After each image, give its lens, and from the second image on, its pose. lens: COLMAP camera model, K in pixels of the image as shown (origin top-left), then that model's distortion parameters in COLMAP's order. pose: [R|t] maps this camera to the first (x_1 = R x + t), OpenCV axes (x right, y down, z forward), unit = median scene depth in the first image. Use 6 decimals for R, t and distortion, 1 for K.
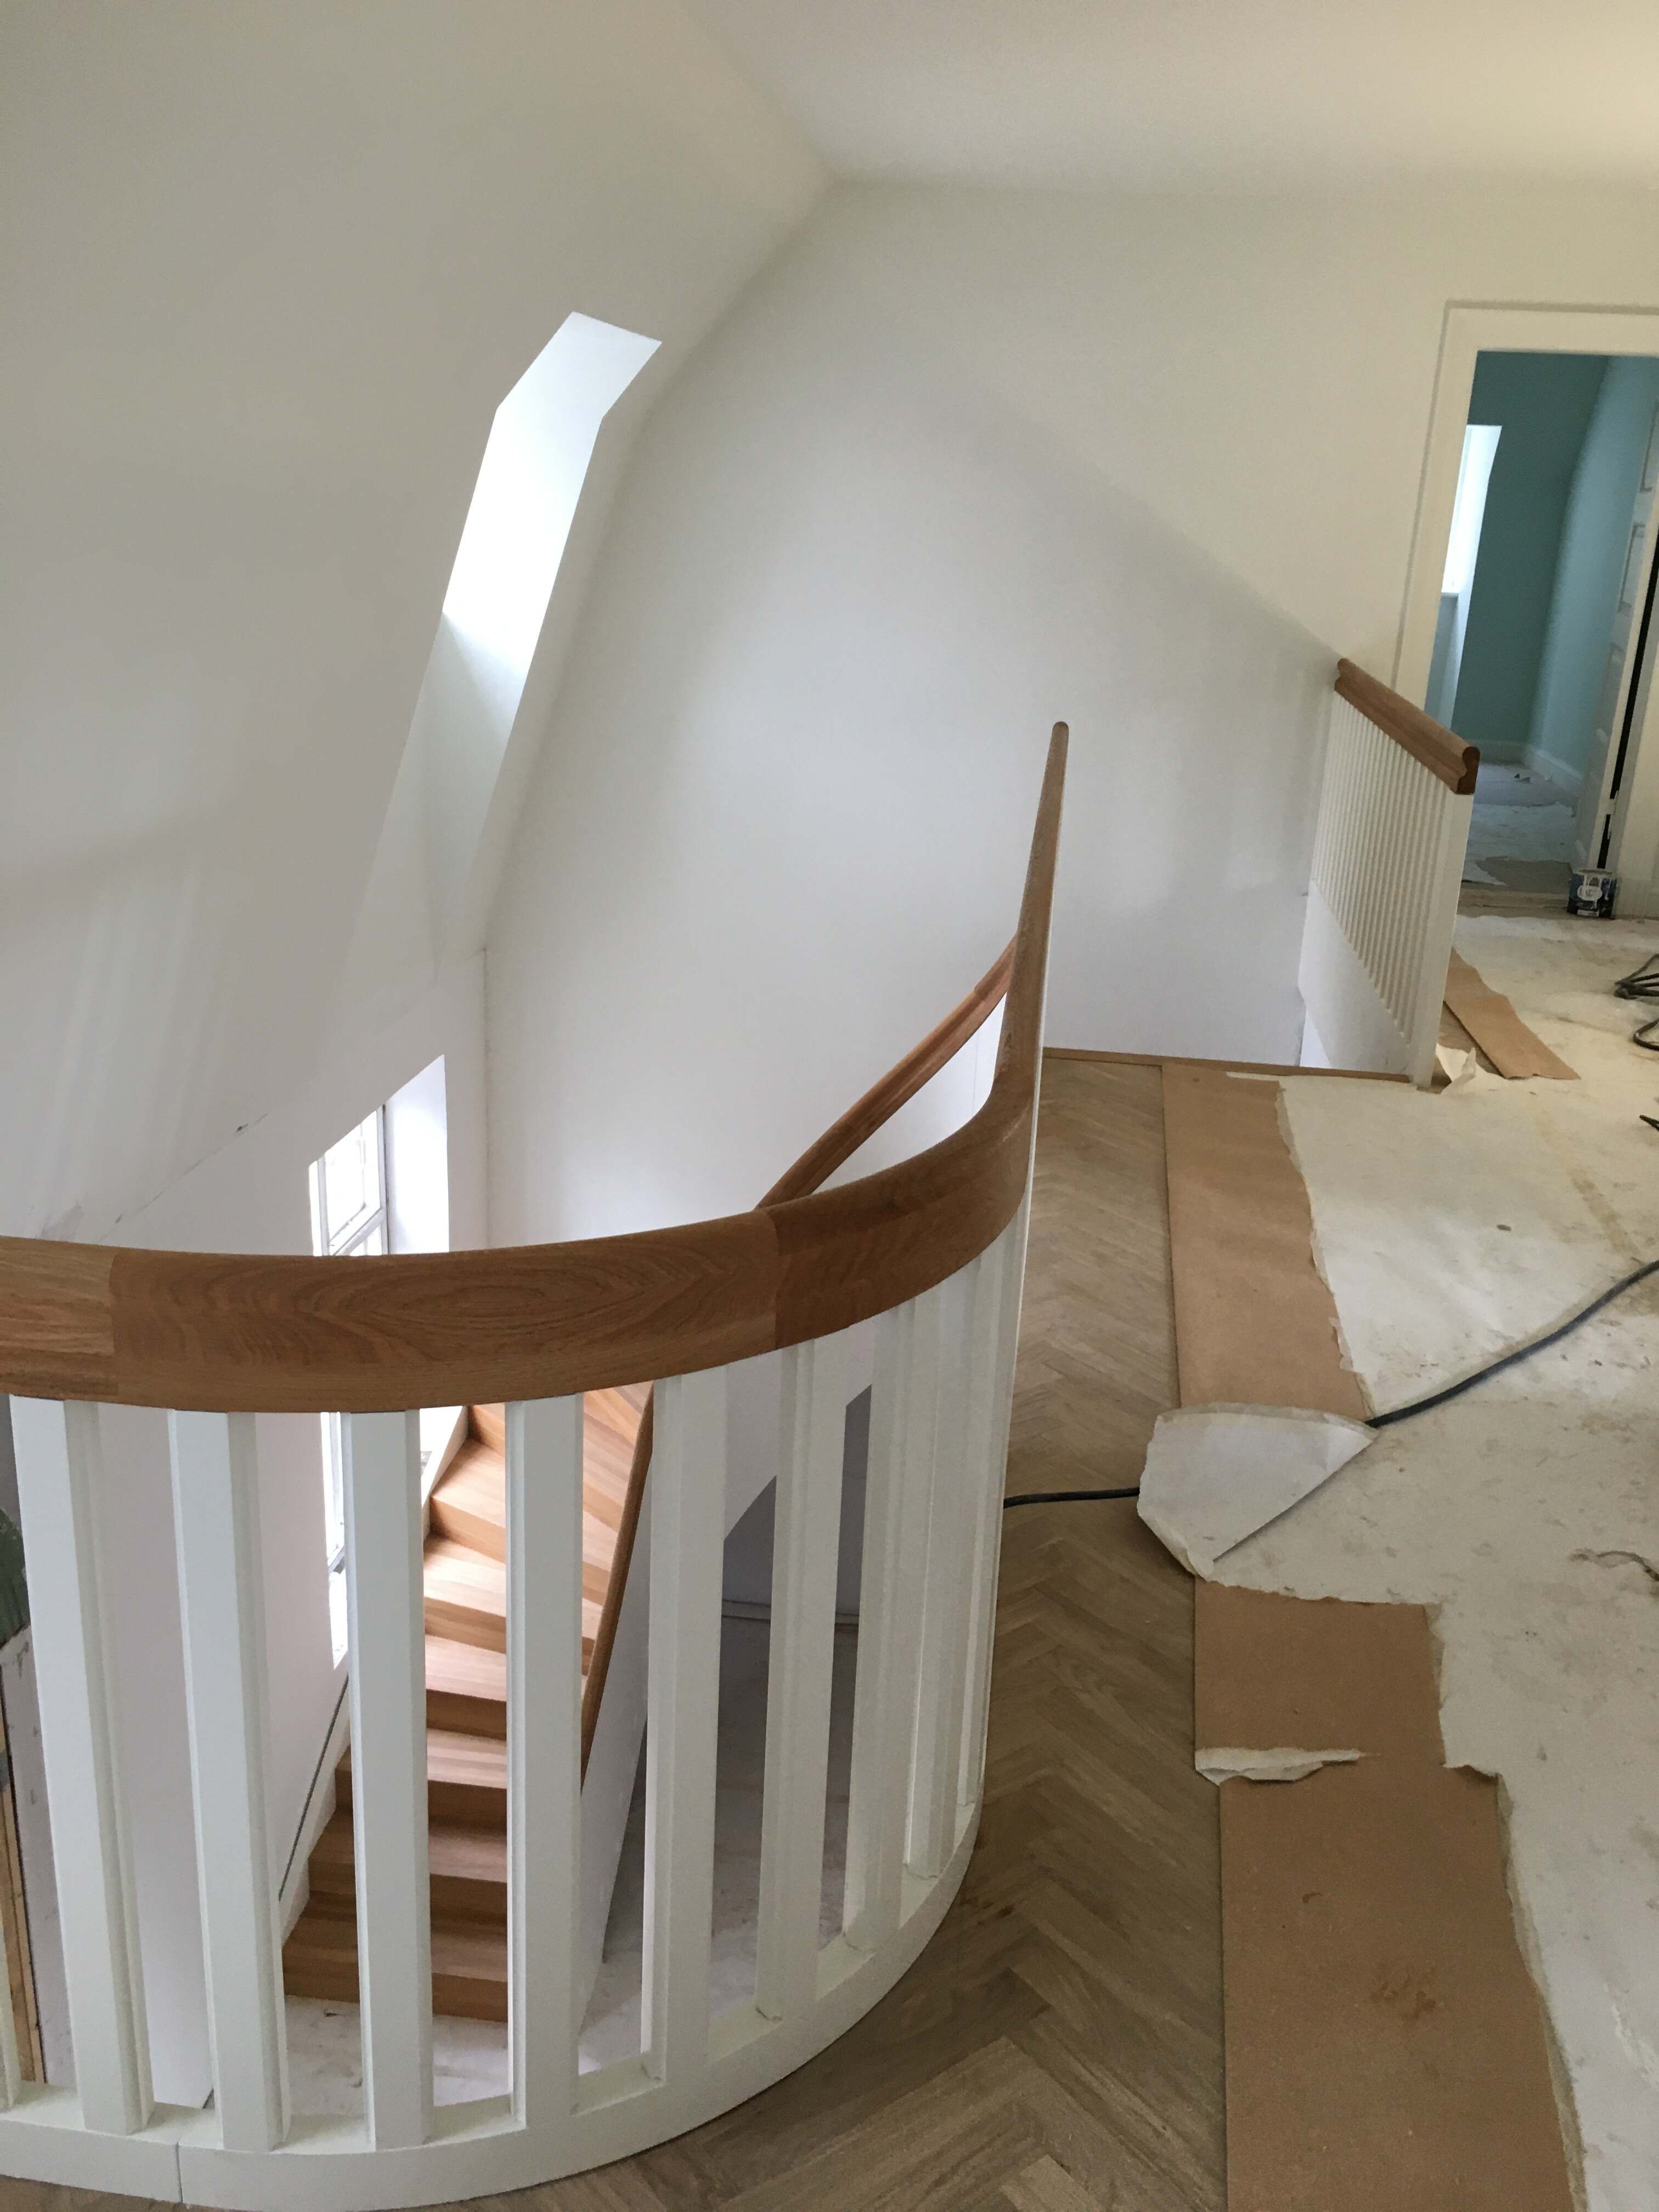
lens RADIAL K [[1882.5, 0, 826.5], [0, 1882.5, 1077.8], [0, 0, 1]] dist [0.005711, 0.006360]
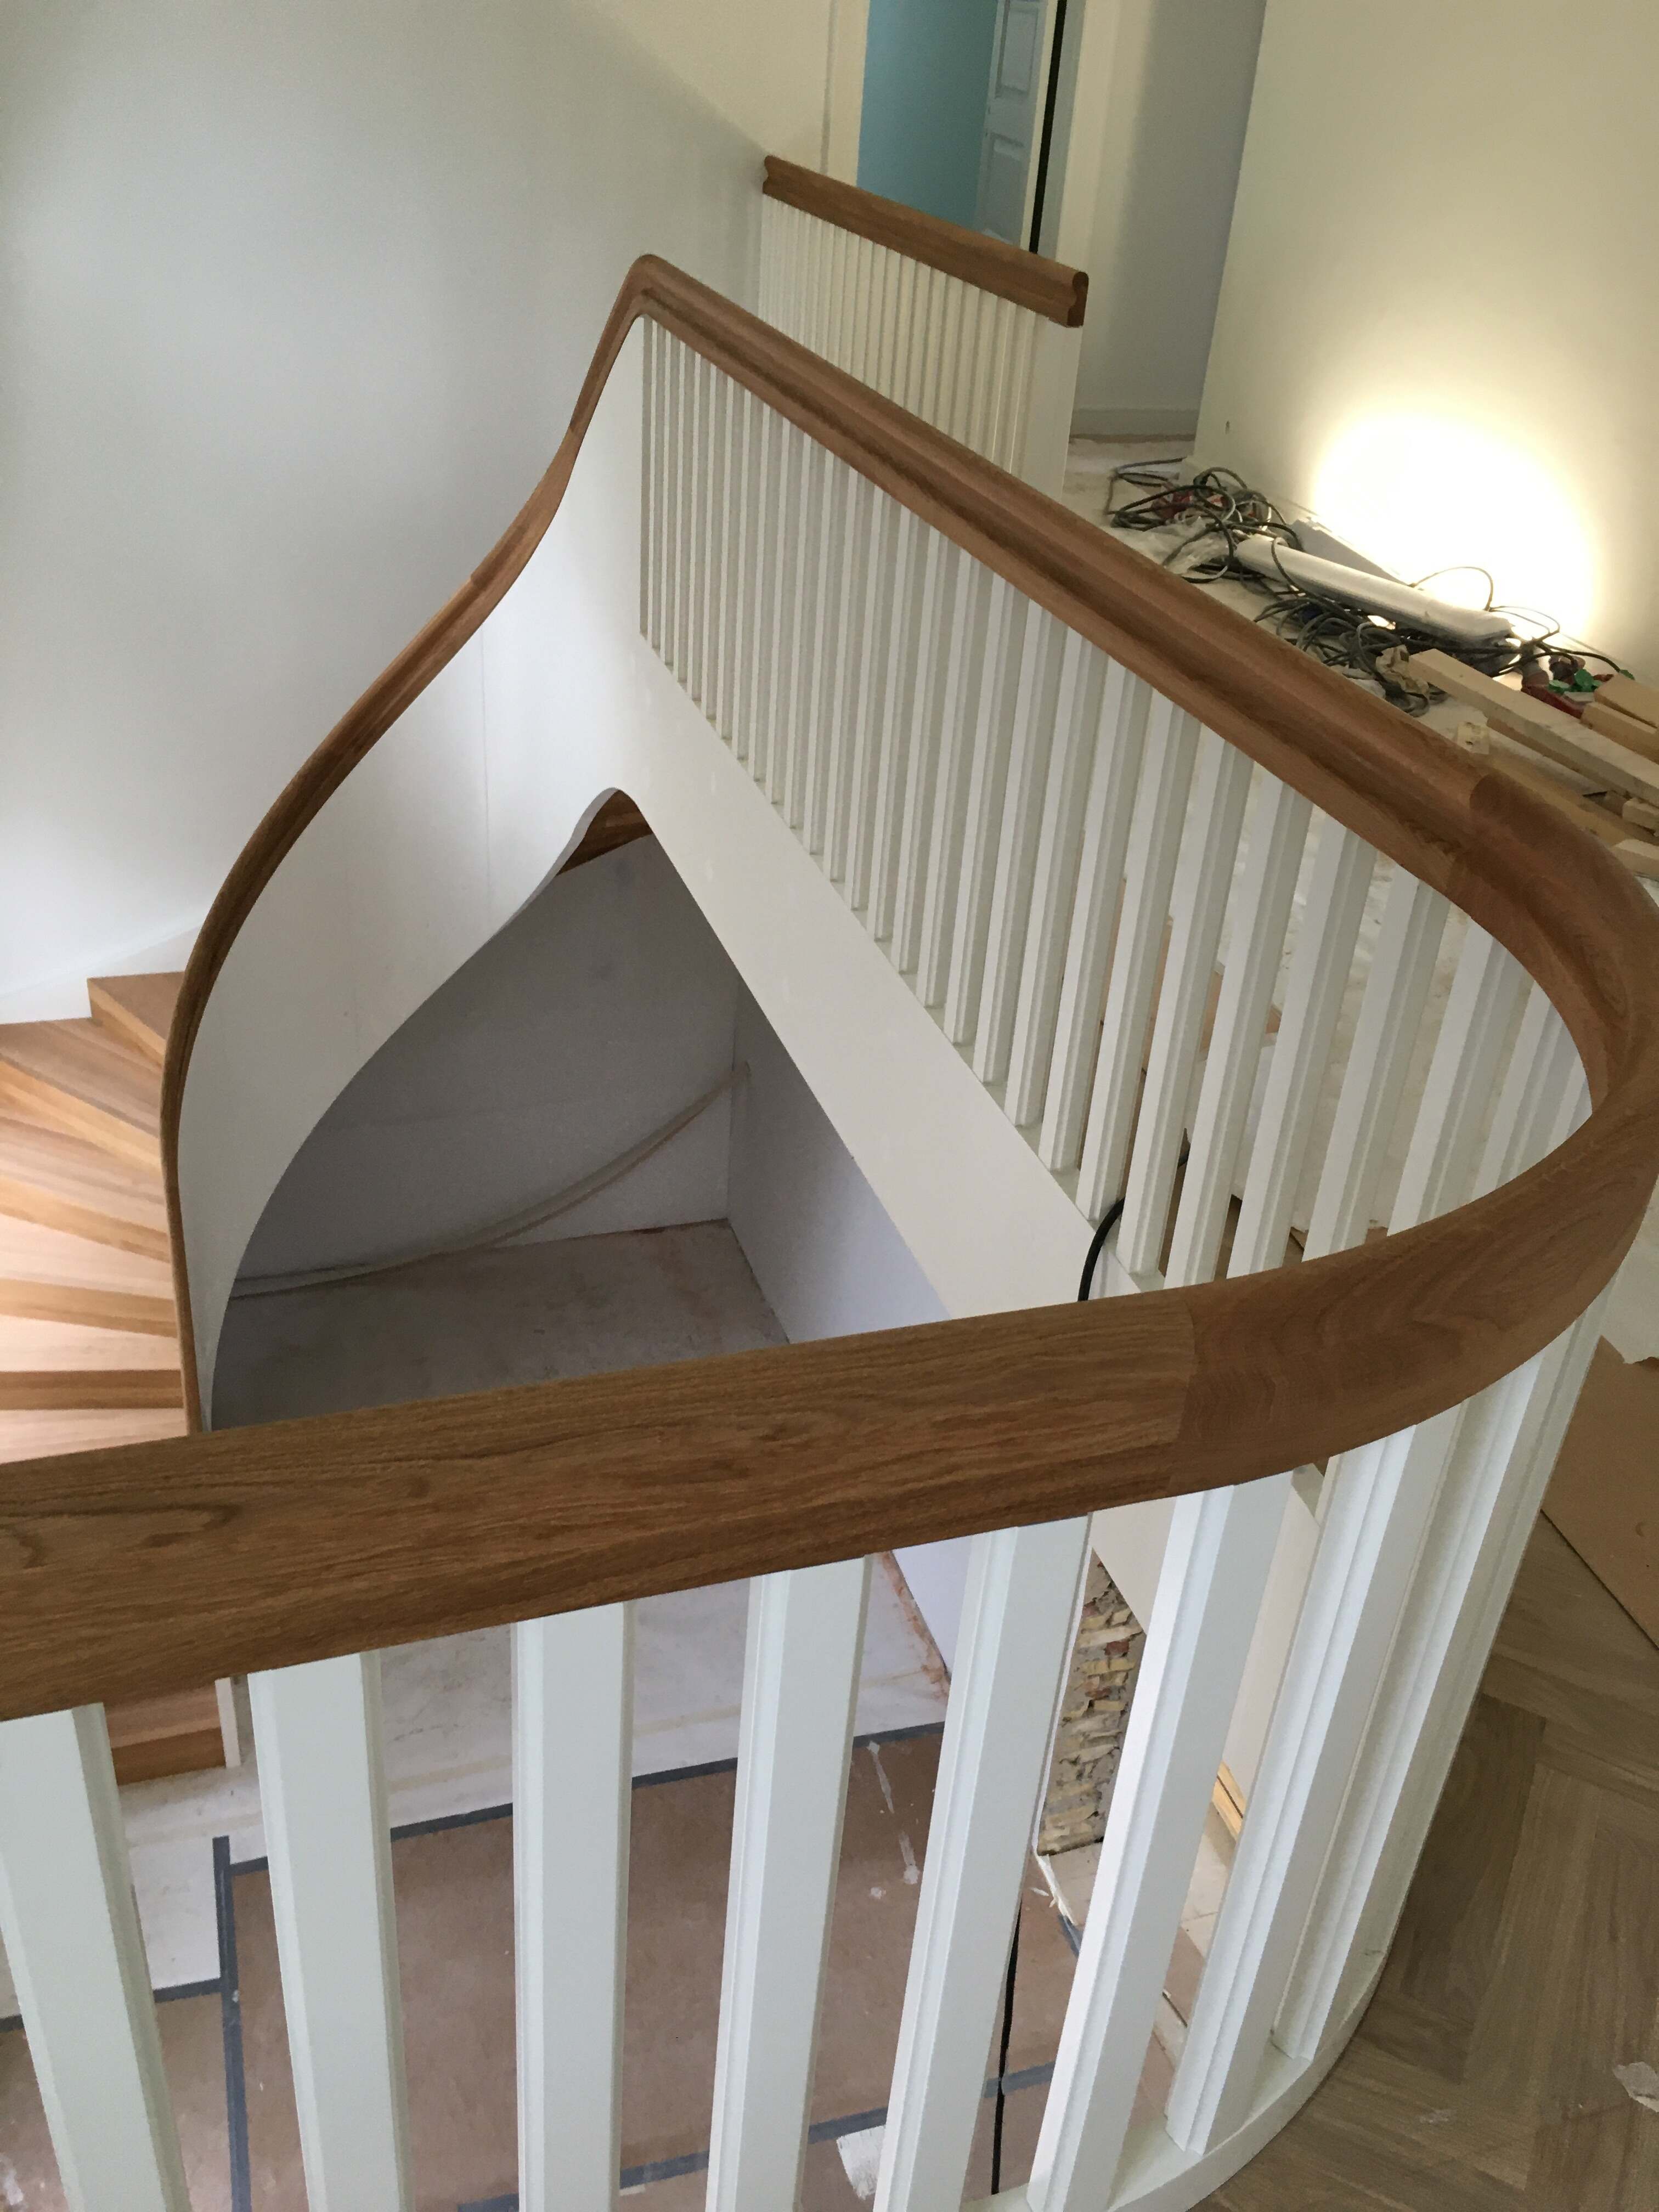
lens RADIAL K [[1884.0, 0, 829.5], [0, 1884.0, 1106.0], [0, 0, 1]] dist [0.069180, -0.095080]
pose [[0.908140, -0.200789, 0.367377, -0.476293], [0.101936, 0.957128, 0.271135, -0.114926], [-0.406068, -0.208779, 0.889674, 0.294997]]
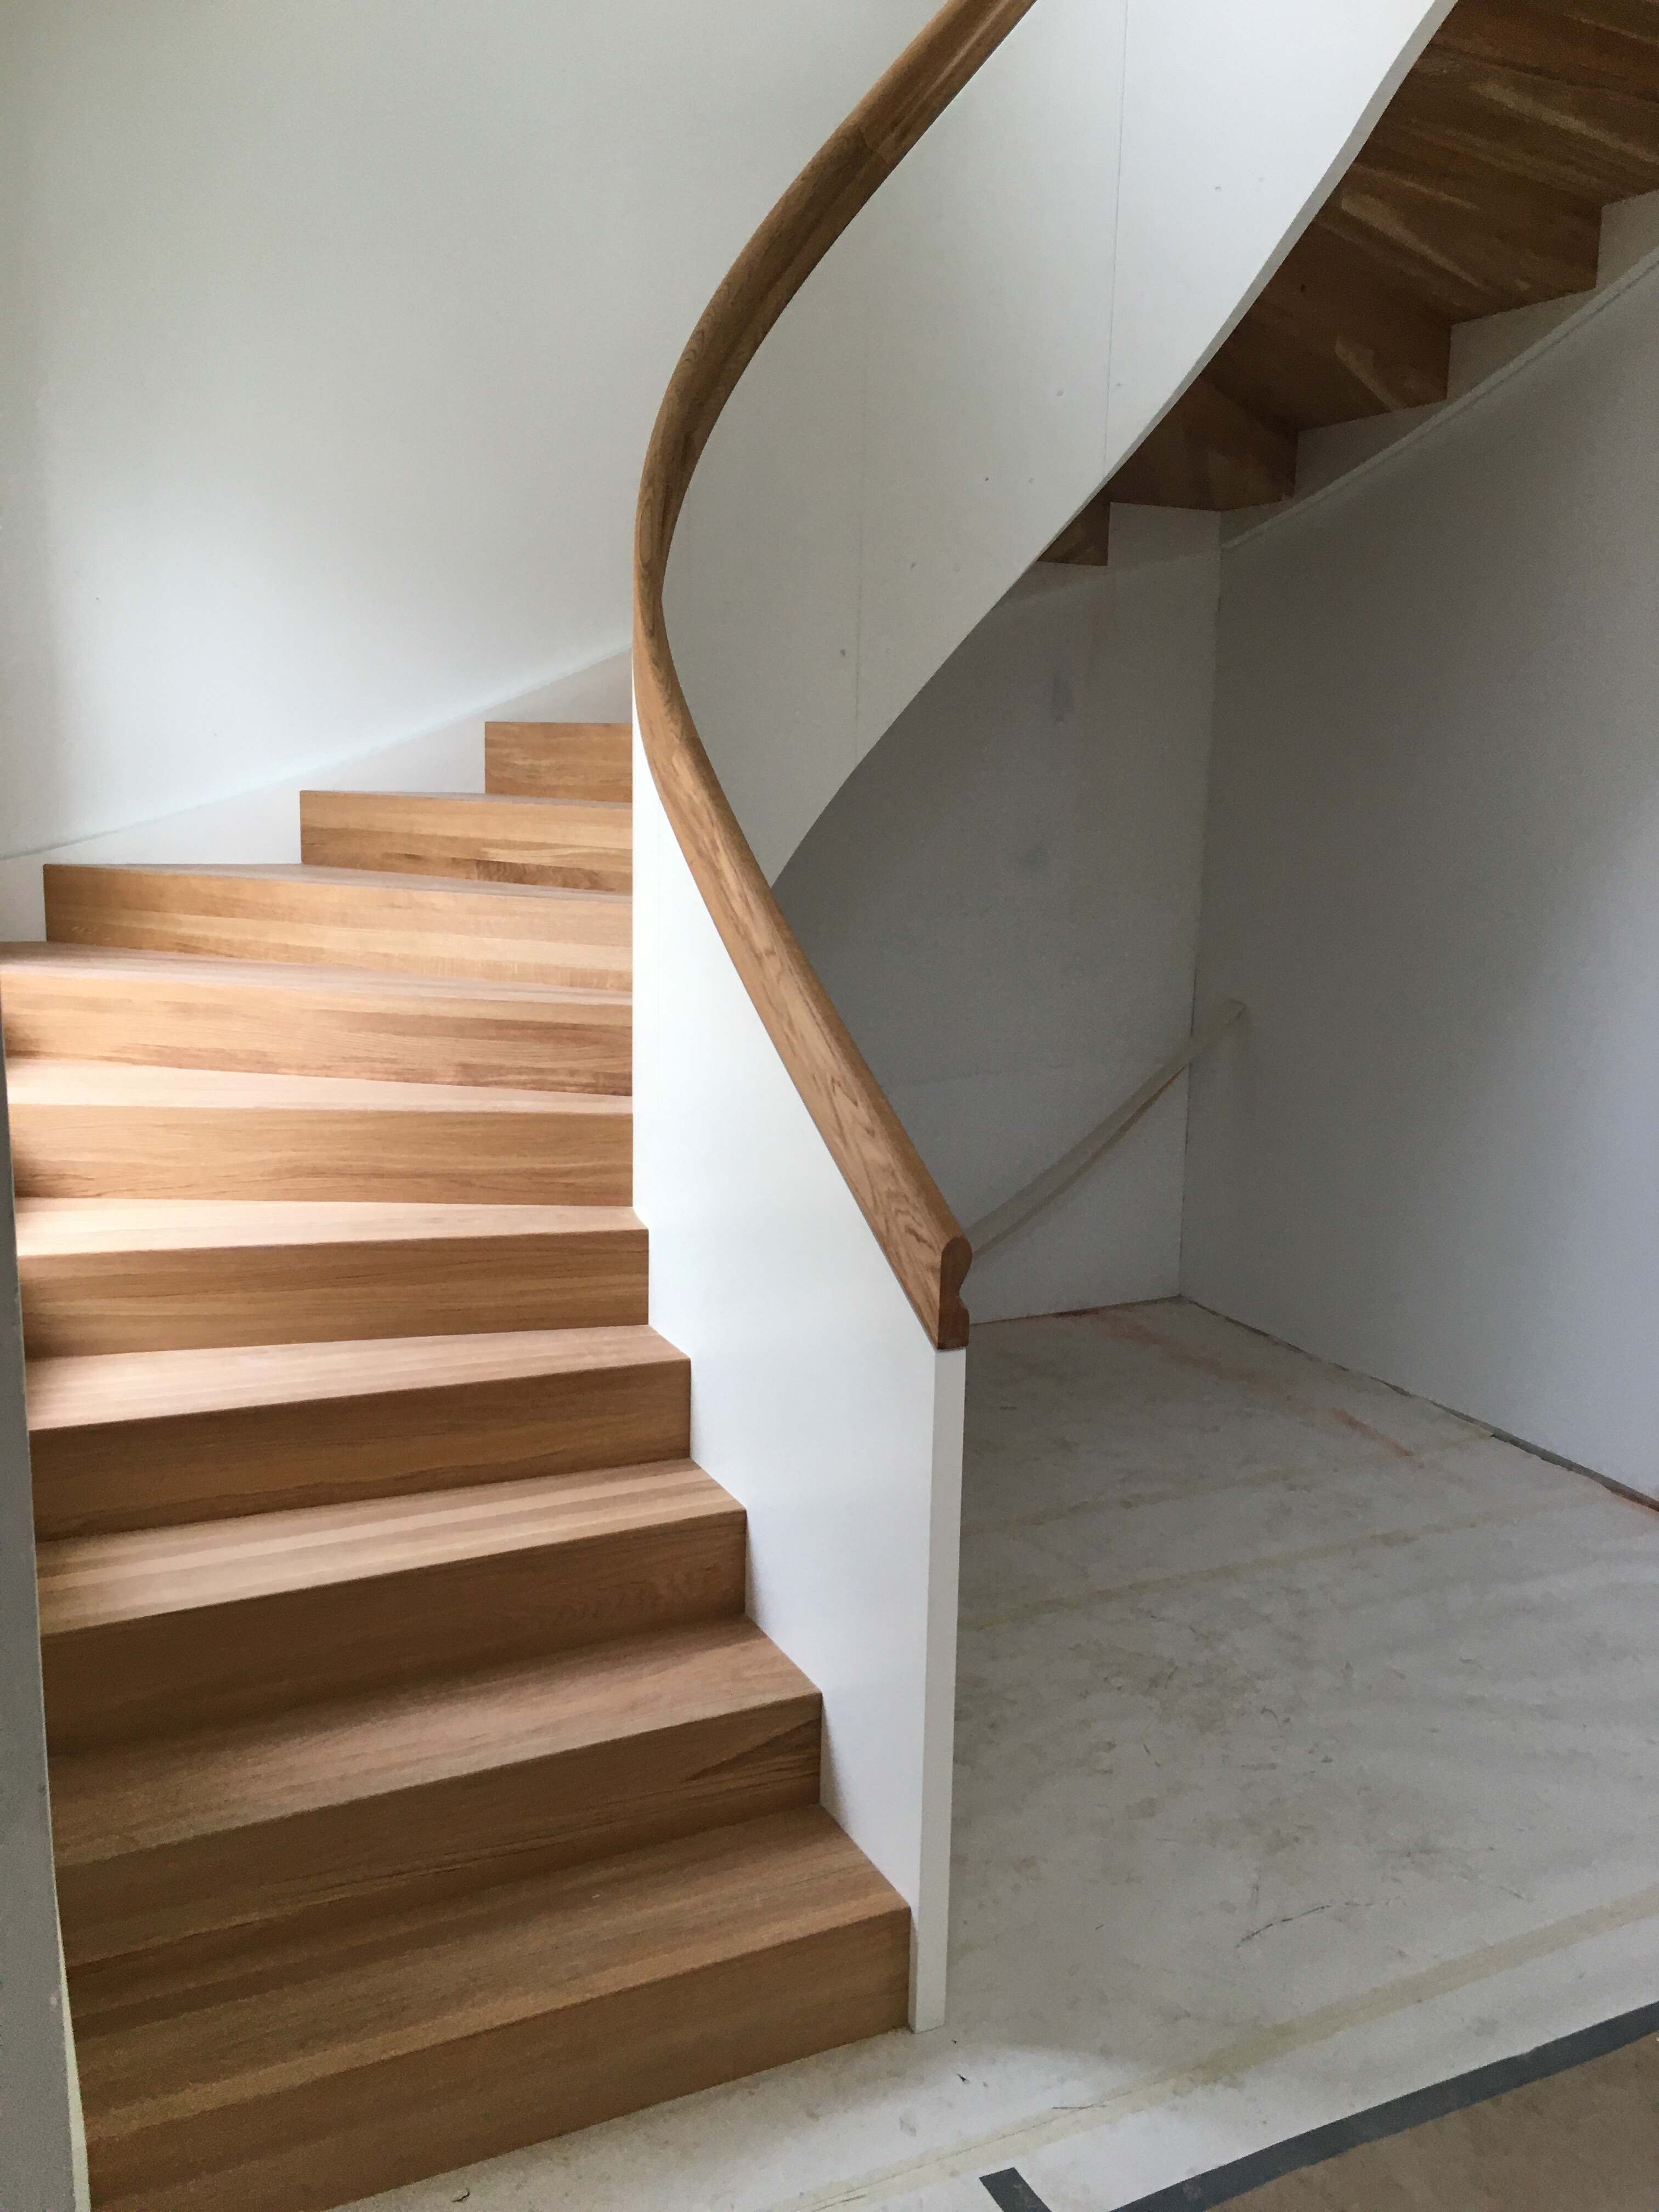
lens RADIAL K [[1884.0, 0, 829.5], [0, 1884.0, 1106.0], [0, 0, 1]] dist [0.069180, -0.095080]
pose [[0.840429, -0.126501, 0.526951, -1.007416], [0.181933, 0.981801, -0.054470, 0.962036], [-0.510470, 0.141648, 0.848149, 1.873707]]
